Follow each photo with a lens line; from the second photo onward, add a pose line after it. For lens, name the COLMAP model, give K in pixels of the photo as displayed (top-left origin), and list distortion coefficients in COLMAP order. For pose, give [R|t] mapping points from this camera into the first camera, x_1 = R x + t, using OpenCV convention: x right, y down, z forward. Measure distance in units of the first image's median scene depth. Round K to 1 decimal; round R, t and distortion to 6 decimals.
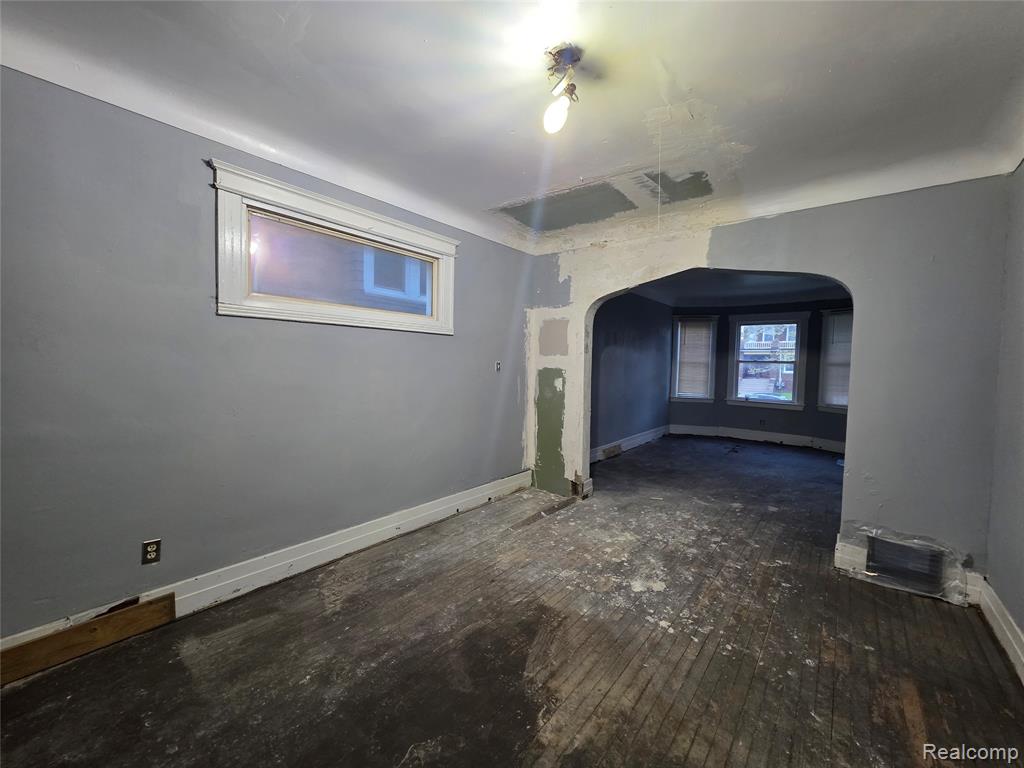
lens RADIAL K [[405.2, 0, 514.3], [0, 405.2, 380.0], [0, 0, 1]] dist [0.001736, -0.000694]
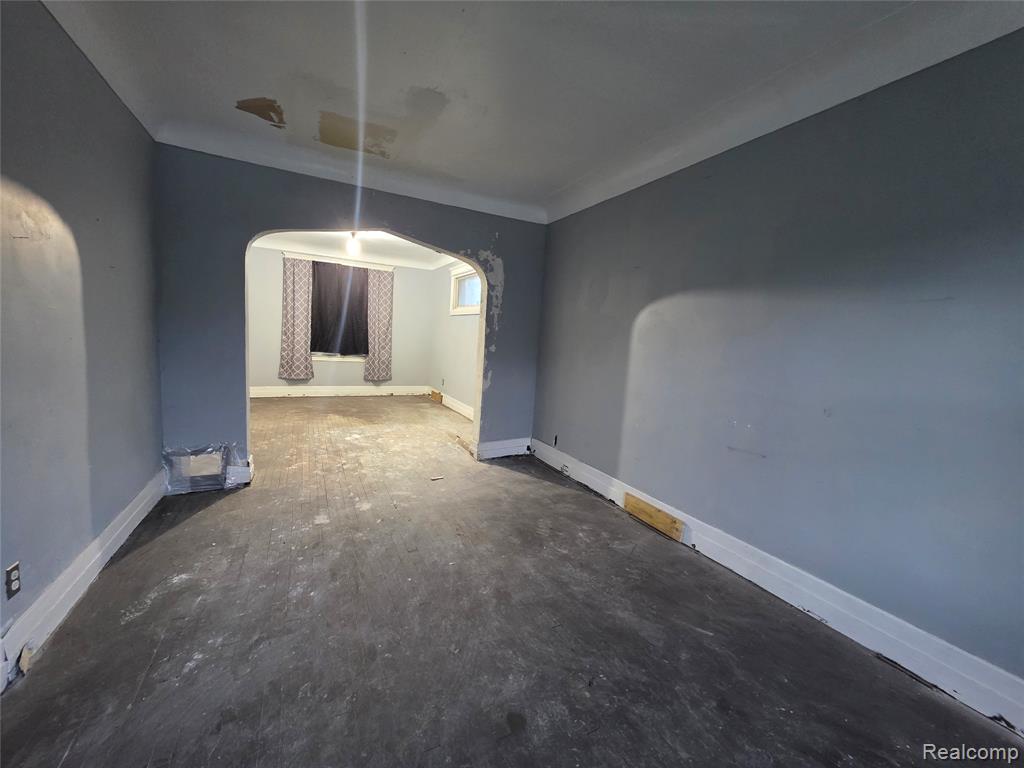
lens RADIAL K [[405.2, 0, 514.3], [0, 405.2, 380.0], [0, 0, 1]] dist [0.001736, -0.000694]
pose [[-0.395571, 0.055001, -0.916787, 0.664143], [-0.110960, 0.988032, 0.107152, -0.017386], [0.911708, 0.144113, -0.384734, 0.900733]]
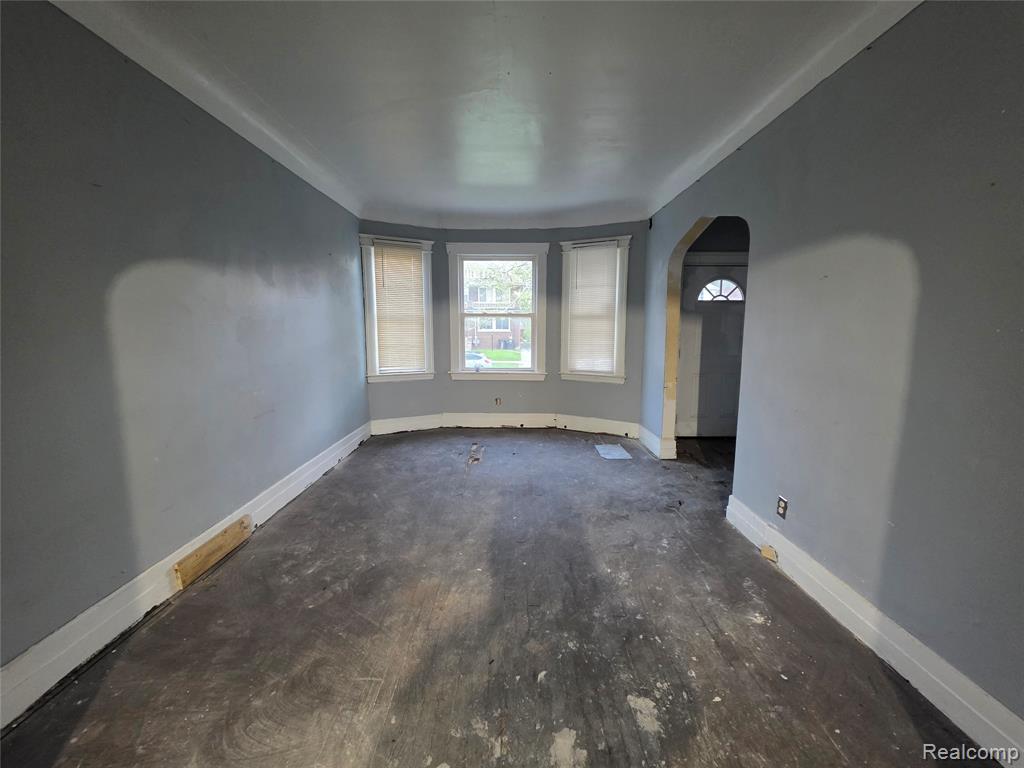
lens RADIAL K [[405.2, 0, 514.3], [0, 405.2, 380.0], [0, 0, 1]] dist [0.001736, -0.000694]
pose [[0.770857, -0.102837, 0.628653, 0.208949], [0.043784, 0.993103, 0.108766, -0.009079], [-0.635502, -0.056318, 0.770043, 0.478847]]
